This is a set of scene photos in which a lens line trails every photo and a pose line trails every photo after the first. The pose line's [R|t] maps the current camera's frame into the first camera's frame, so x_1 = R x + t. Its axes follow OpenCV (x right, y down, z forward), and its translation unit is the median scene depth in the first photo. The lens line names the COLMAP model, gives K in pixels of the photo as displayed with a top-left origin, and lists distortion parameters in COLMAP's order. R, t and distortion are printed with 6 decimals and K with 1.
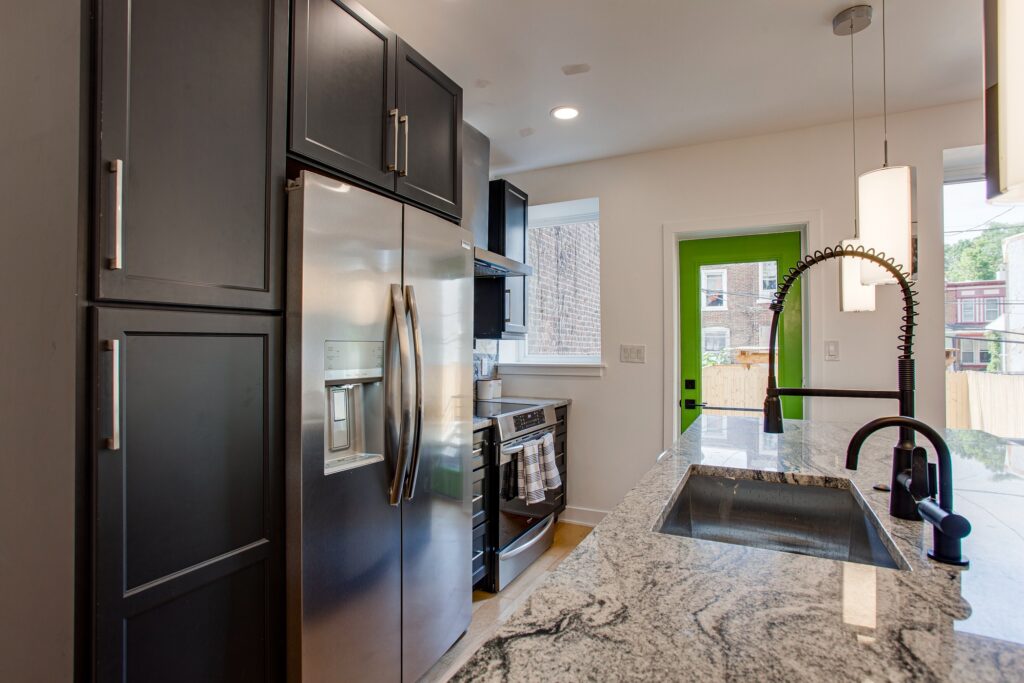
lens RADIAL K [[548.9, 0, 512.0], [0, 548.9, 341.5], [0, 0, 1]] dist [-0.086896, 0.000328]
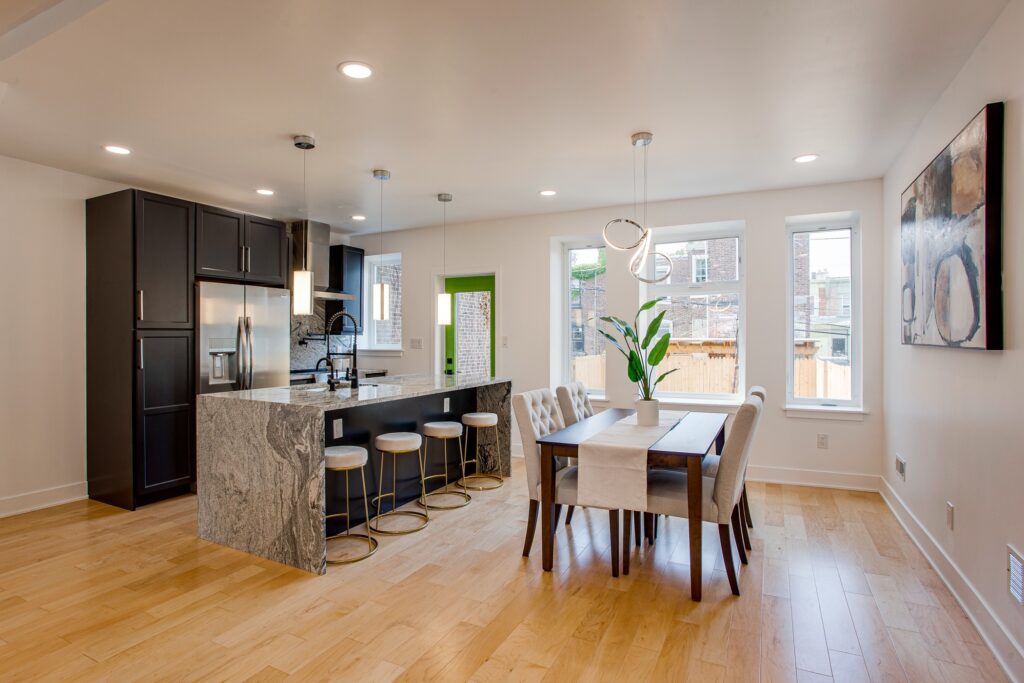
lens RADIAL K [[548.9, 0, 512.0], [0, 548.9, 341.5], [0, 0, 1]] dist [-0.086896, 0.000328]
pose [[0.999793, 0.000883, 0.020328, 0.980763], [-0.001244, 0.999842, 0.017729, -0.030640], [-0.020309, -0.017751, 0.999636, -1.522221]]
